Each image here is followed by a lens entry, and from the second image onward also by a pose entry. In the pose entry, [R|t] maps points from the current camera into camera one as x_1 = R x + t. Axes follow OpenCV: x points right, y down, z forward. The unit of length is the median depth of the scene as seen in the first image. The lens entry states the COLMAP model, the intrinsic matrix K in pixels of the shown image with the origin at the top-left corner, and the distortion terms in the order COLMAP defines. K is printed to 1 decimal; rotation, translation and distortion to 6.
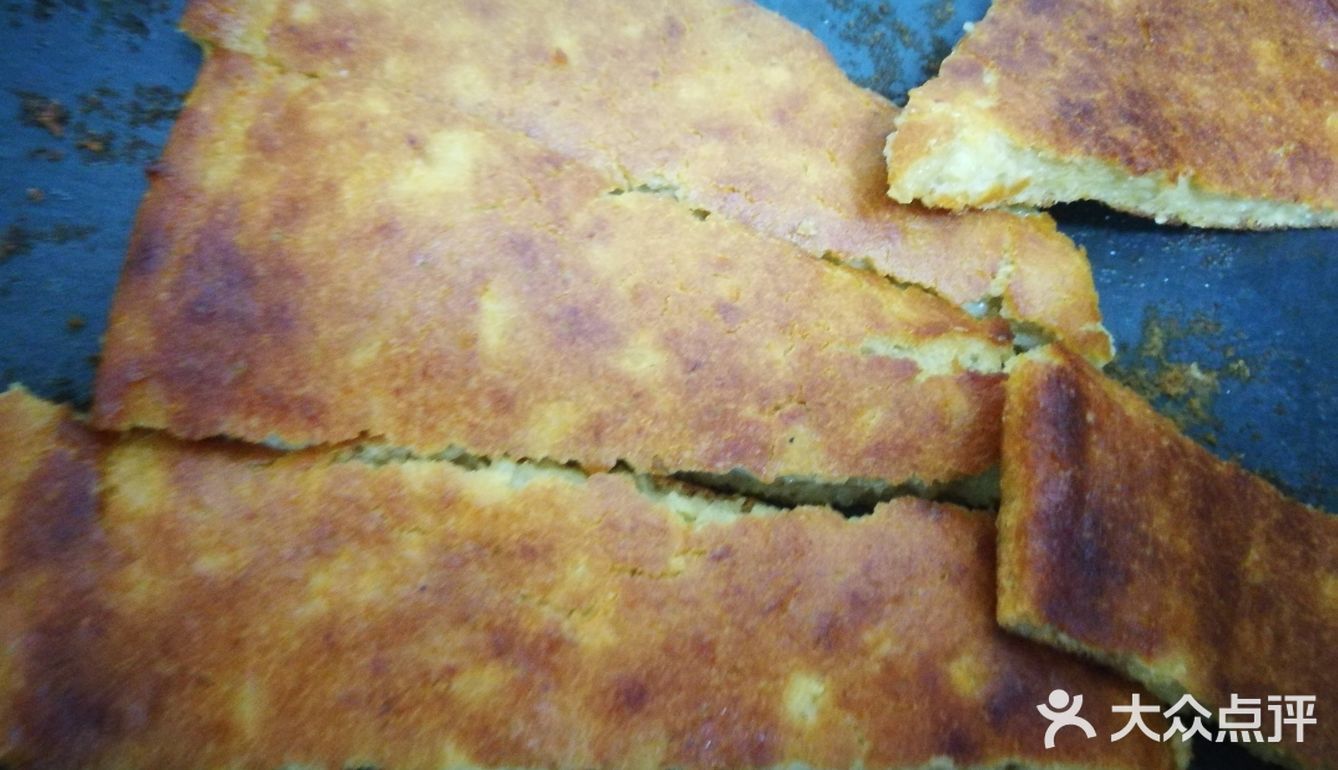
lens RADIAL K [[1226.9, 0, 746.6], [0, 1226.9, 482.3], [0, 0, 1]] dist [-0.087975, 0.087821]
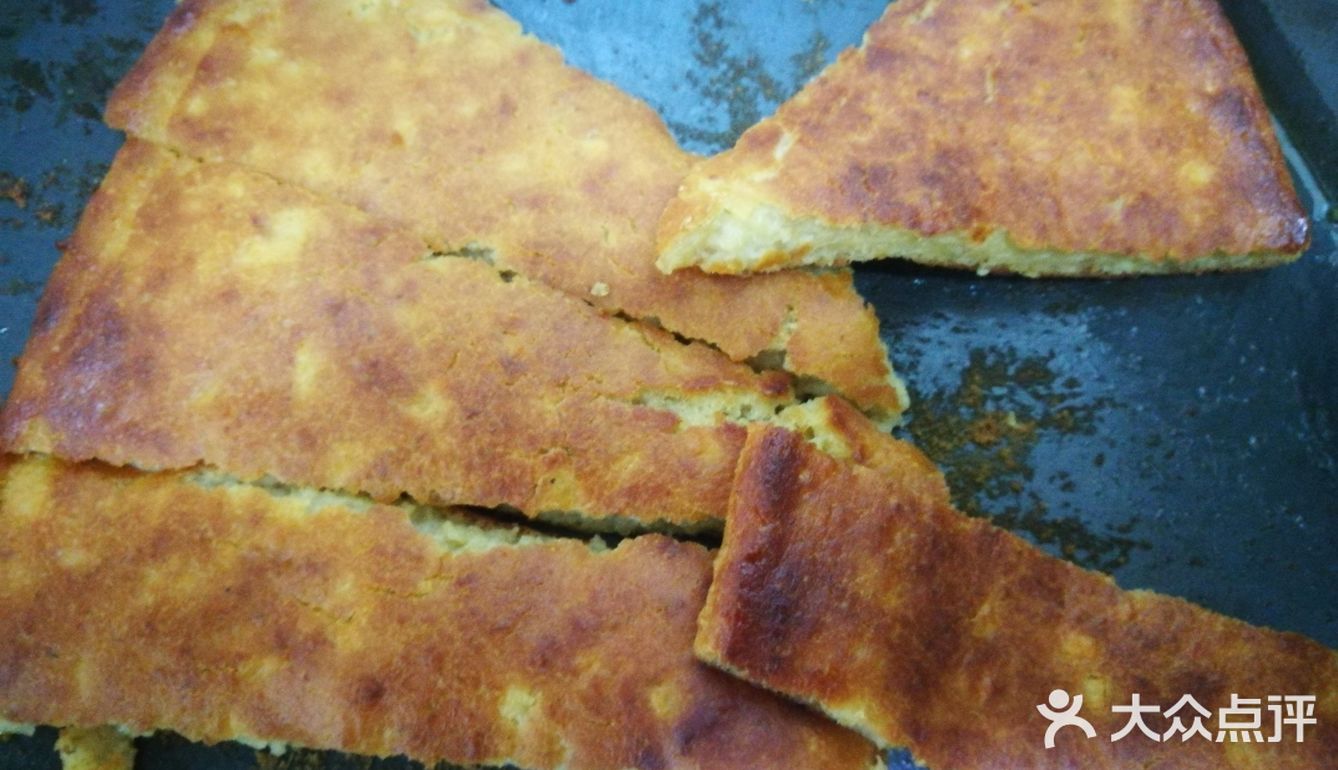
lens RADIAL K [[1226.9, 0, 746.6], [0, 1226.9, 482.3], [0, 0, 1]] dist [-0.087975, 0.087821]
pose [[0.973662, 0.058270, -0.220422, 0.463835], [-0.046166, 0.997150, 0.059676, -0.109131], [0.223271, -0.047928, 0.973577, -0.078013]]
